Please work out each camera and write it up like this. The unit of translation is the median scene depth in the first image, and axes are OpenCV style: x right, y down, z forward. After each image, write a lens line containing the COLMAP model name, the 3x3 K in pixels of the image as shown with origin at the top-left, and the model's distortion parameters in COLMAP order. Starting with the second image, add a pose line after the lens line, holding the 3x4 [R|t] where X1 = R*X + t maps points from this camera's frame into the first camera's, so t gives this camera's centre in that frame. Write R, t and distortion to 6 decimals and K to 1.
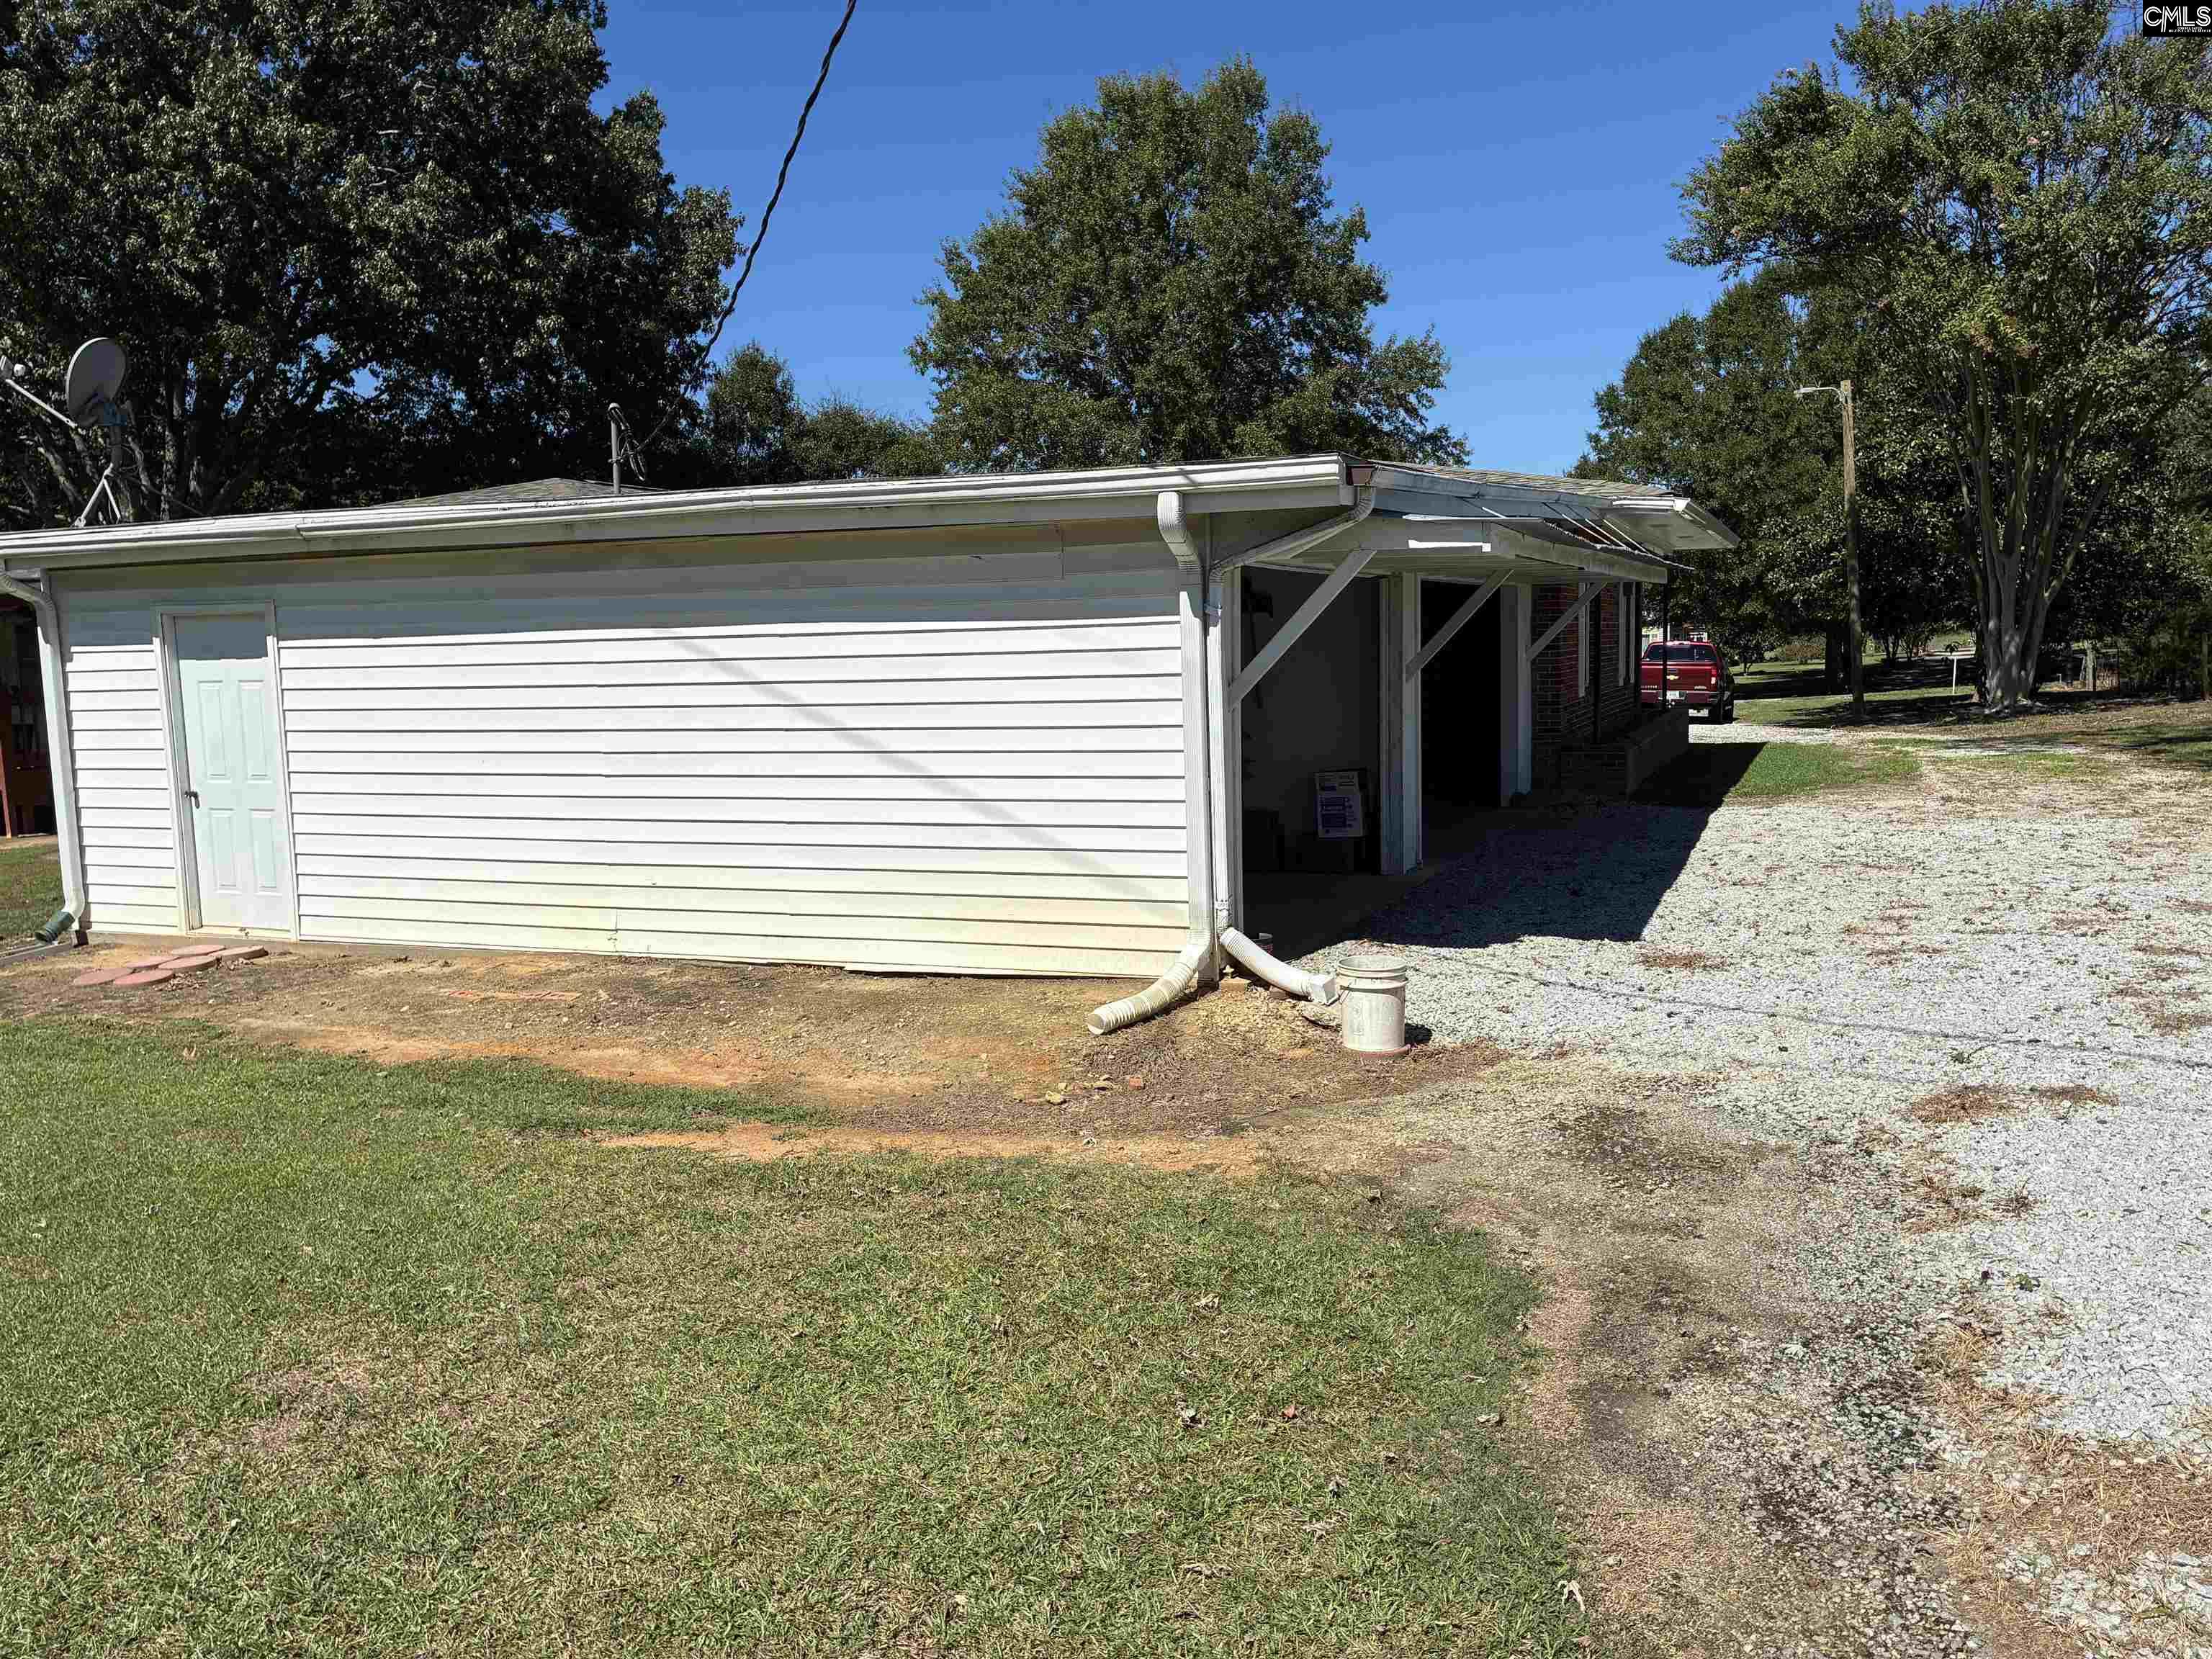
lens RADIAL K [[1678.9, 0, 1105.0], [0, 1678.9, 819.2], [0, 0, 1]] dist [0.017752, 0.002407]
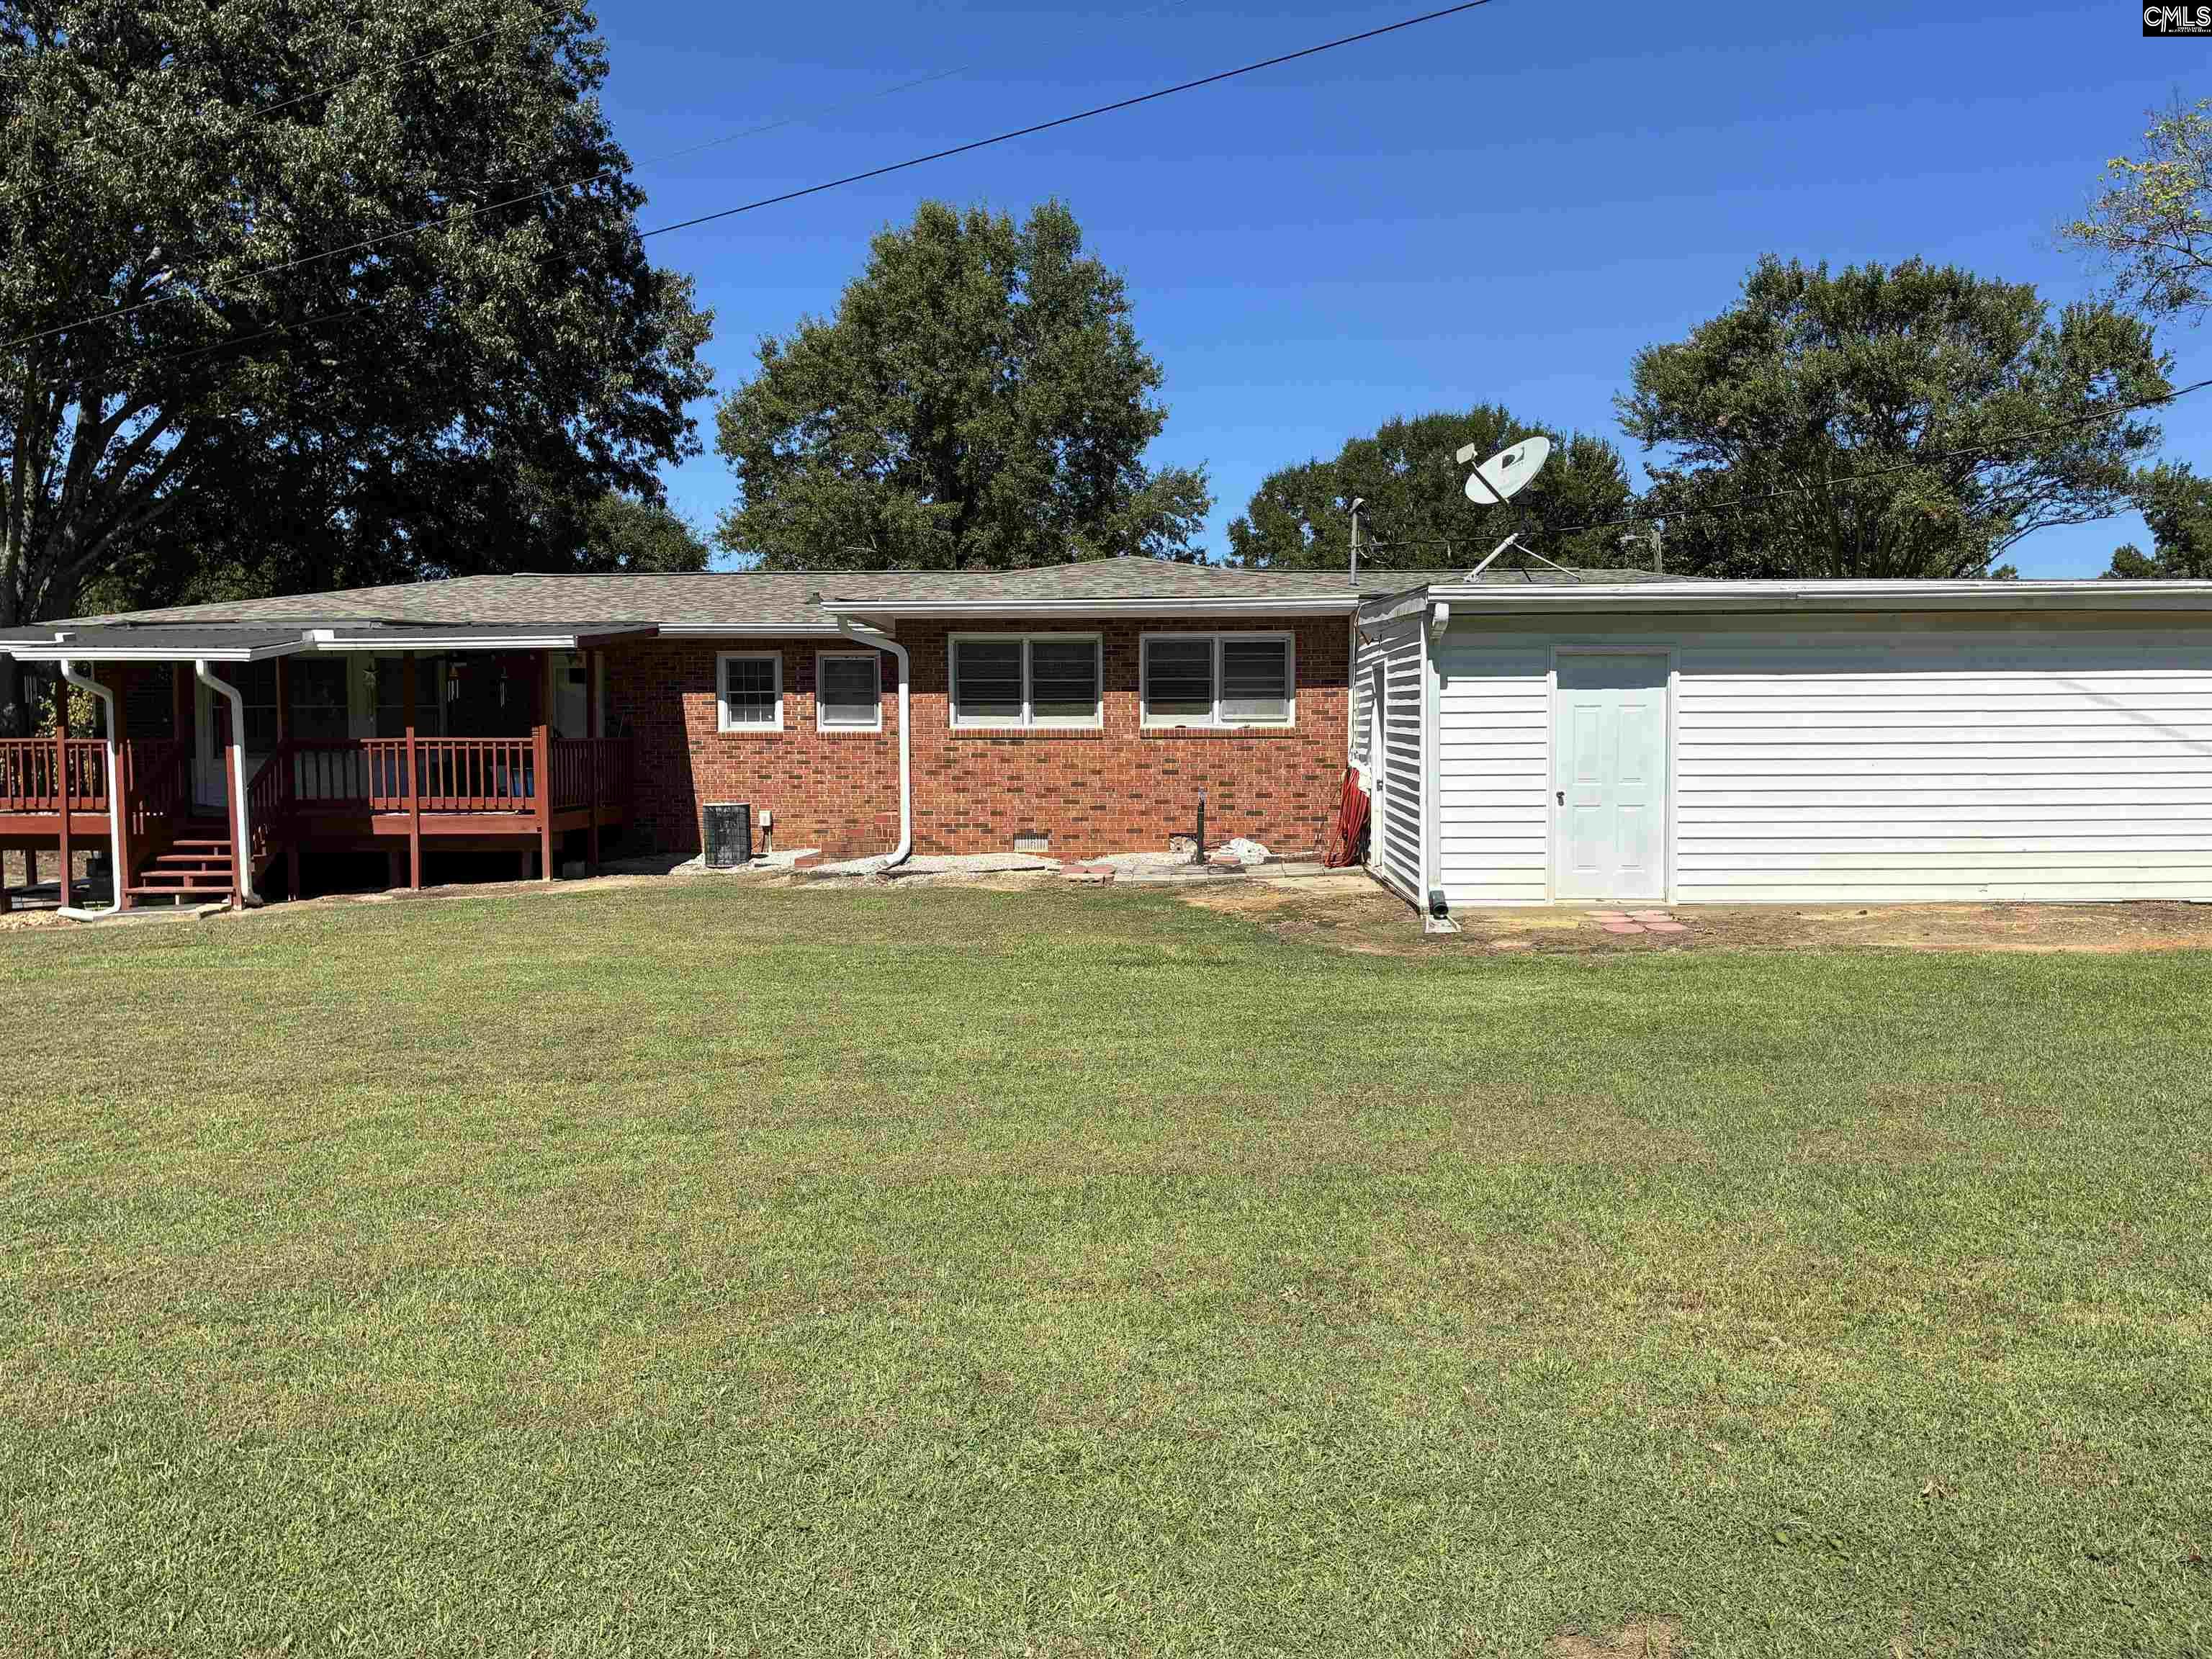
lens RADIAL K [[1678.9, 0, 1110.6], [0, 1678.9, 838.3], [0, 0, 1]] dist [0.017752, 0.002407]
pose [[0.936988, 0.000923, 0.349361, -1.341013], [0.017231, 0.998657, -0.048851, 0.076734], [-0.348937, 0.051793, 0.935714, -0.067612]]
